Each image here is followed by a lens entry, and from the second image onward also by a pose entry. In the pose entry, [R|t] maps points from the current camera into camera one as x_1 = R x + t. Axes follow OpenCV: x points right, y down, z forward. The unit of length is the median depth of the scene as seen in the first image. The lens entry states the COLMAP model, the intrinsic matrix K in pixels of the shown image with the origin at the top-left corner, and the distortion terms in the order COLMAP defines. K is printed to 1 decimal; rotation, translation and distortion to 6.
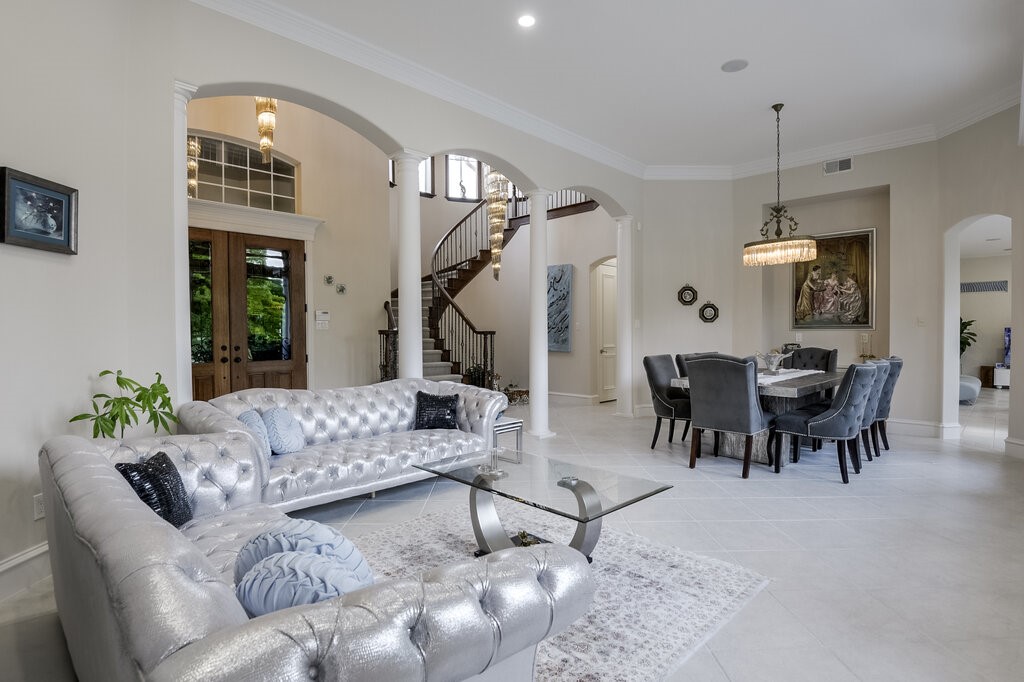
lens RADIAL K [[497.1, 0, 508.5], [0, 497.1, 340.5], [0, 0, 1]] dist [-0.035166, -0.002495]
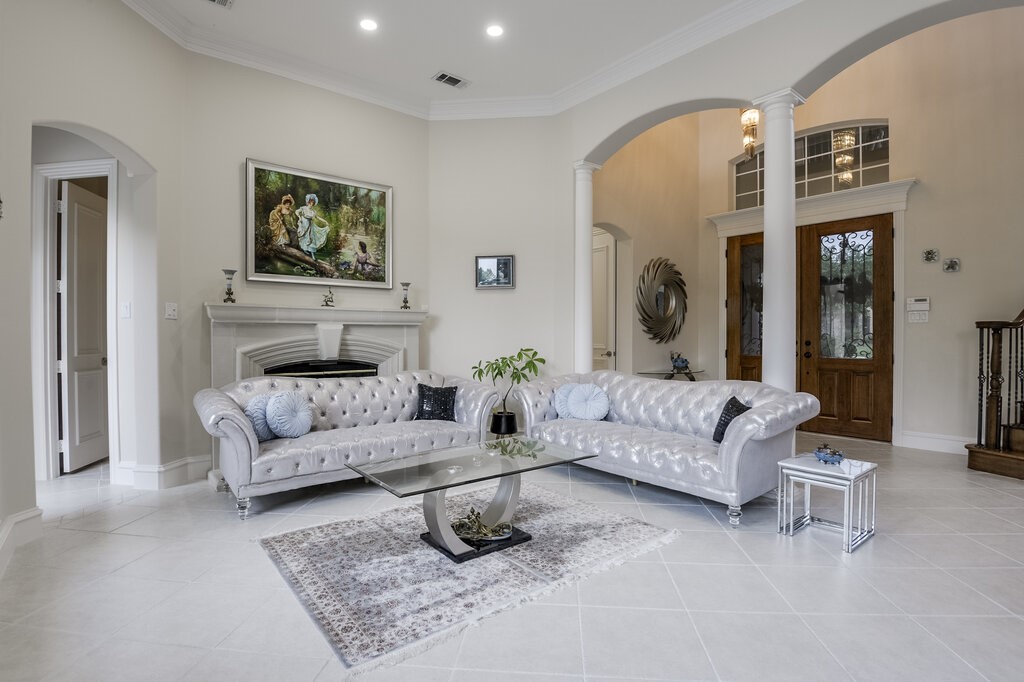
lens RADIAL K [[497.1, 0, 507.3], [0, 497.1, 337.2], [0, 0, 1]] dist [-0.035166, -0.002495]
pose [[-0.099479, 0.013805, -0.994944, 0.418709], [-0.012177, 0.999812, 0.015090, -0.003406], [0.994965, 0.013616, -0.099293, 0.442226]]
